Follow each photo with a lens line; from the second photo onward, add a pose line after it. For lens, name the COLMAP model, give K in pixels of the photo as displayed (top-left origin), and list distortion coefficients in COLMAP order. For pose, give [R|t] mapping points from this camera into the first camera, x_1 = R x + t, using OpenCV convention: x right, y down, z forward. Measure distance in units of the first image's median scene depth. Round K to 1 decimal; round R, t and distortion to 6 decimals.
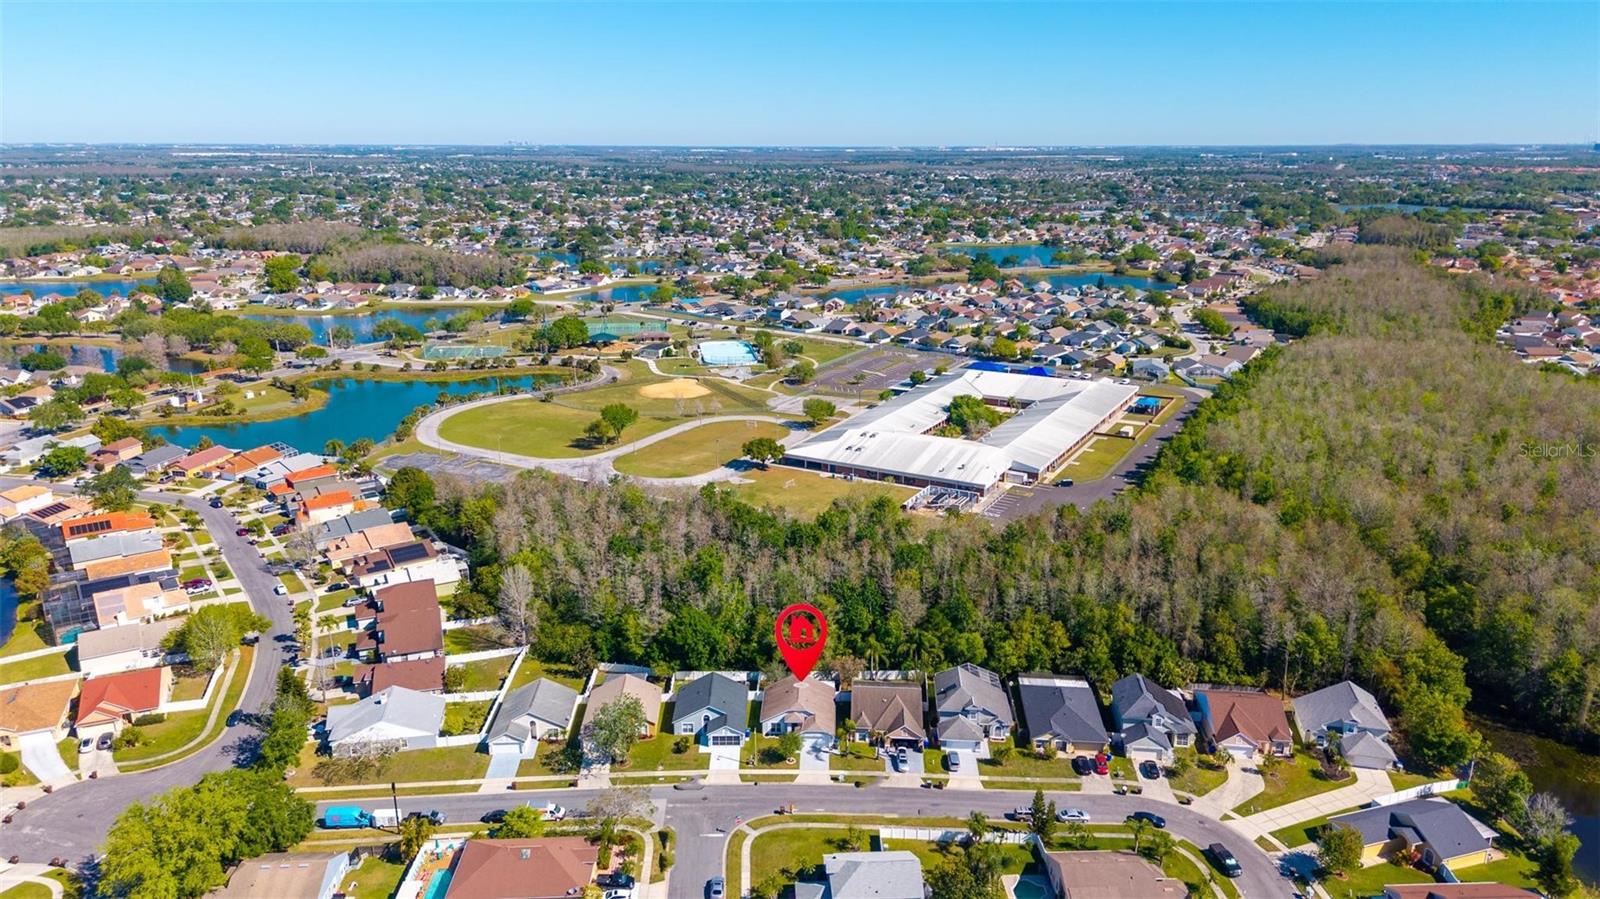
lens RADIAL K [[1063.6, 0, 800.2], [0, 1063.6, 456.5], [0, 0, 1]] dist [0.064615, -0.062735]
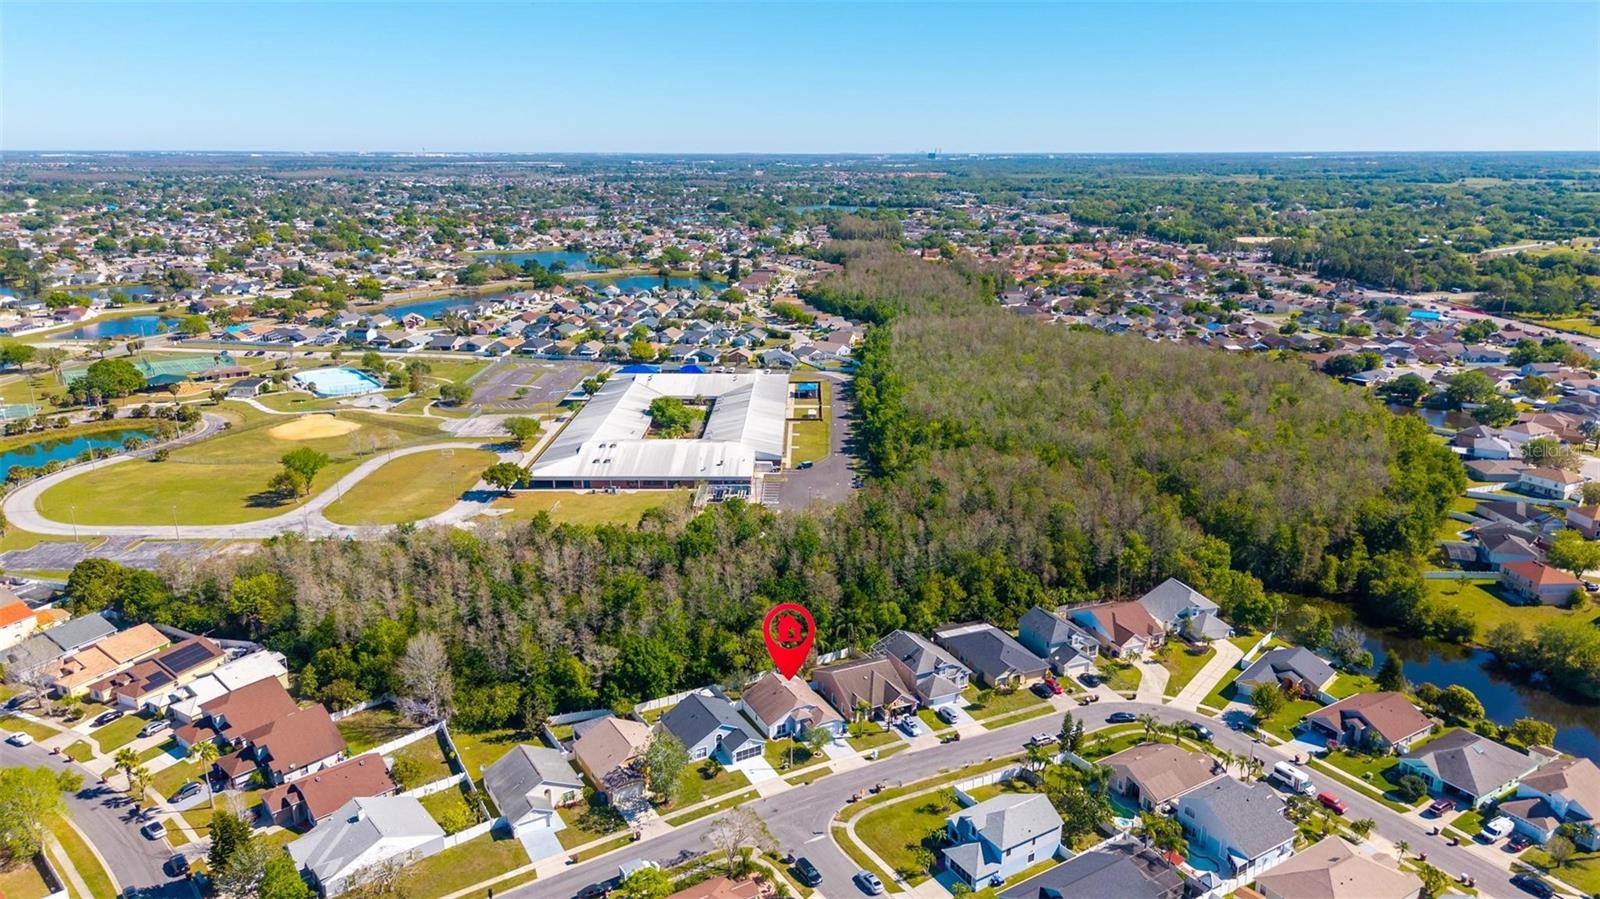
lens RADIAL K [[1063.6, 0, 802.5], [0, 1063.6, 448.9], [0, 0, 1]] dist [0.064615, -0.062735]
pose [[0.875407, -0.130045, 0.465565, -0.279371], [0.135634, 0.990523, 0.021646, -0.016879], [-0.463968, 0.044198, 0.884749, 0.056660]]
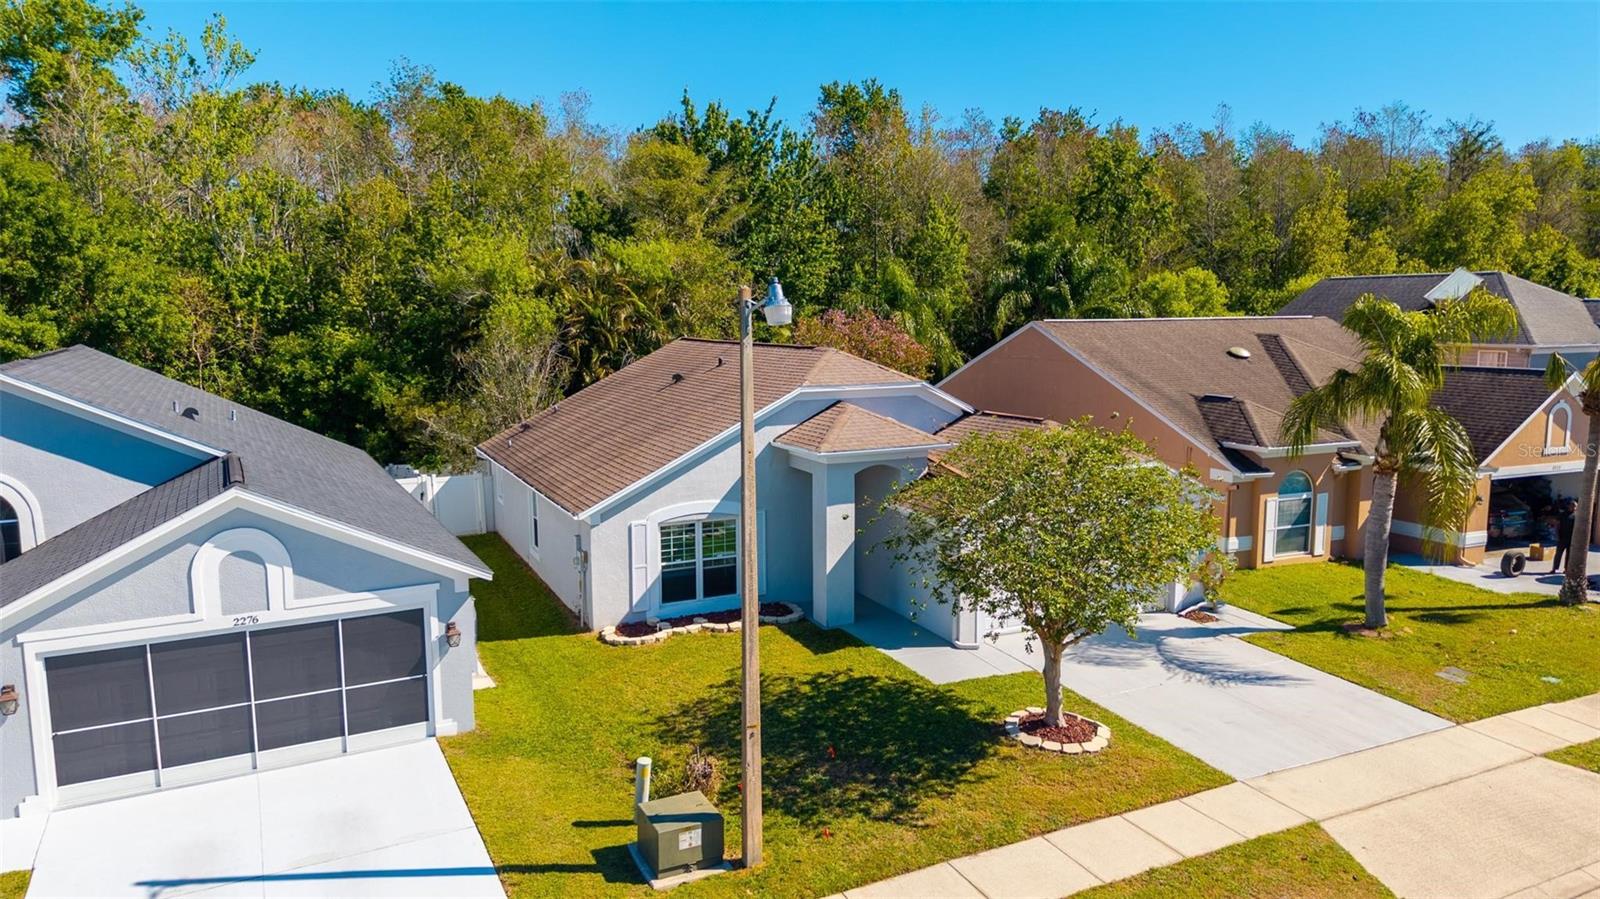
lens RADIAL K [[1063.6, 0, 796.1], [0, 1063.6, 456.4], [0, 0, 1]] dist [0.064615, -0.062735]
pose [[0.890579, -0.070236, 0.449373, -0.042222], [0.138152, 0.983098, -0.120137, 0.164227], [-0.433340, 0.169073, 0.885229, 0.563161]]
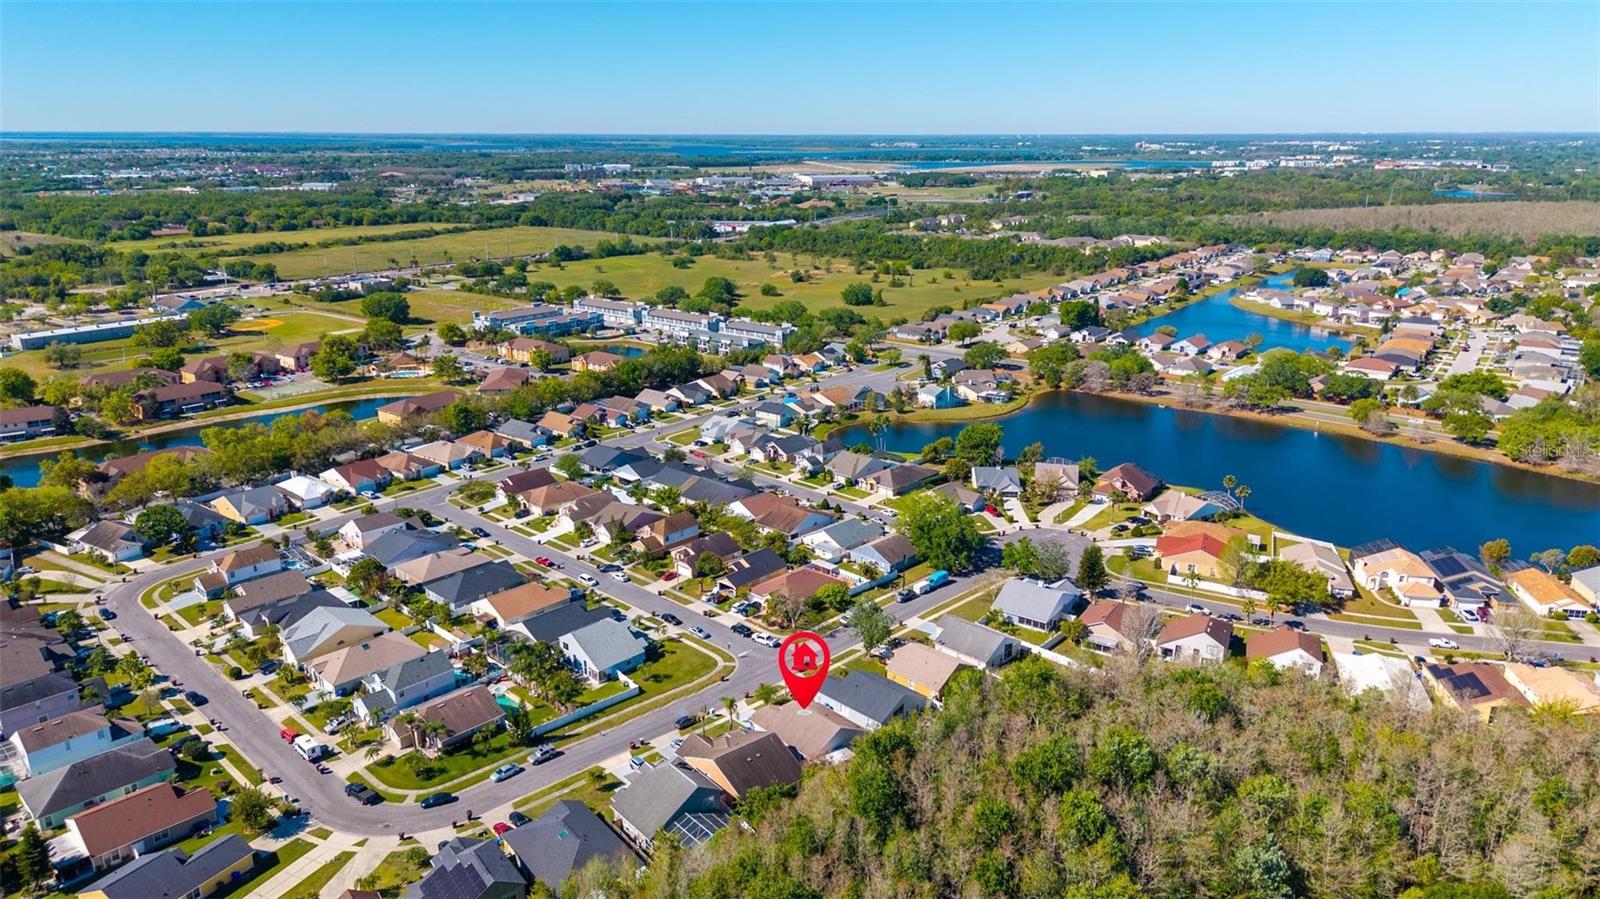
lens RADIAL K [[1063.6, 0, 807.2], [0, 1063.6, 445.5], [0, 0, 1]] dist [0.064615, -0.062735]
pose [[-0.718155, 0.191652, -0.668971, 0.385736], [-0.199793, 0.864068, 0.462027, -0.276411], [0.666585, 0.465463, -0.582245, 0.934378]]
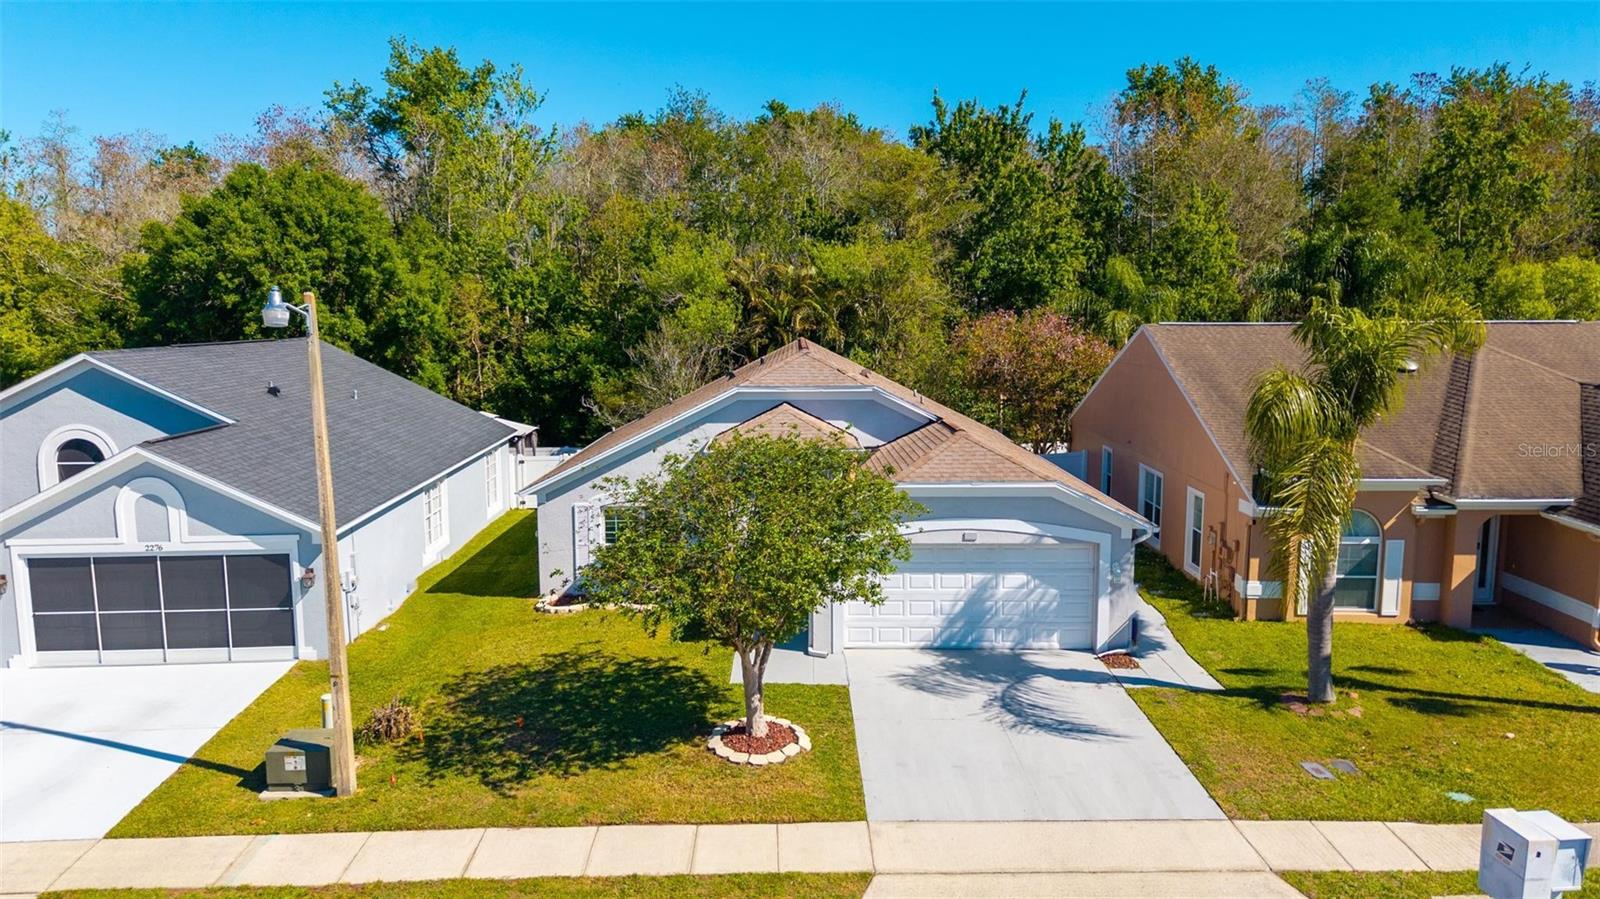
lens RADIAL K [[1063.6, 0, 797.7], [0, 1063.6, 455.5], [0, 0, 1]] dist [0.064615, -0.062735]
pose [[0.999295, -0.011480, 0.035749, -0.005038], [0.016826, 0.988081, -0.153013, 0.167453], [-0.033566, 0.153507, 0.987577, 0.552172]]
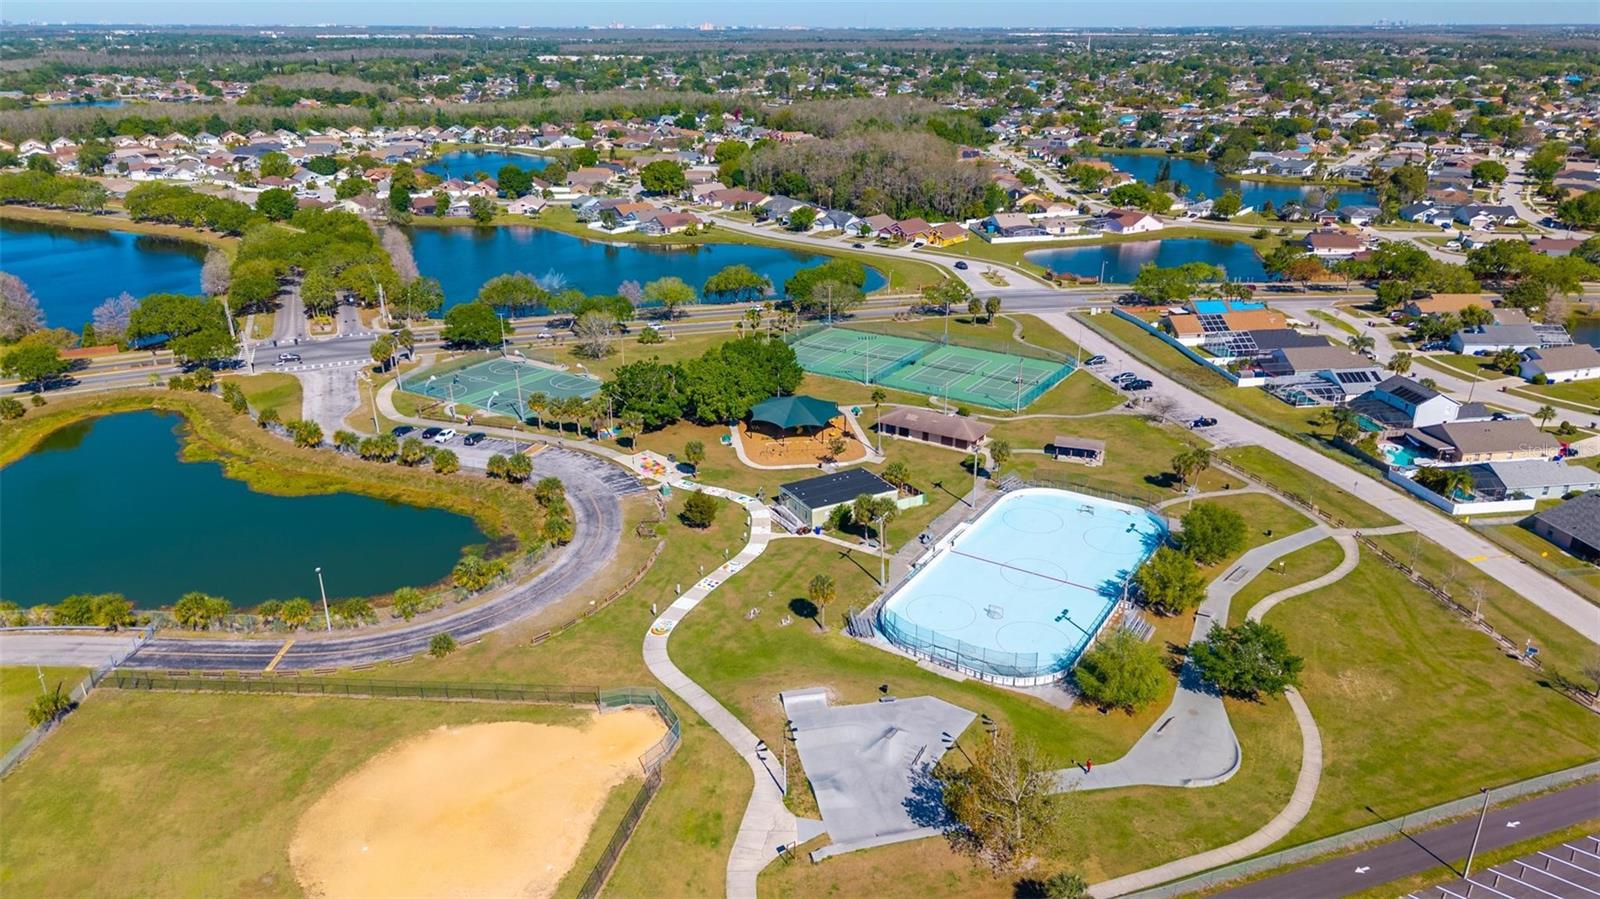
lens RADIAL K [[1063.6, 0, 795.2], [0, 1063.6, 448.7], [0, 0, 1]] dist [0.064615, -0.062735]
pose [[0.749735, 0.240228, -0.616594, 0.094673], [-0.183723, 0.970713, 0.154800, -0.295506], [0.635723, -0.002777, 0.771912, 1.343237]]
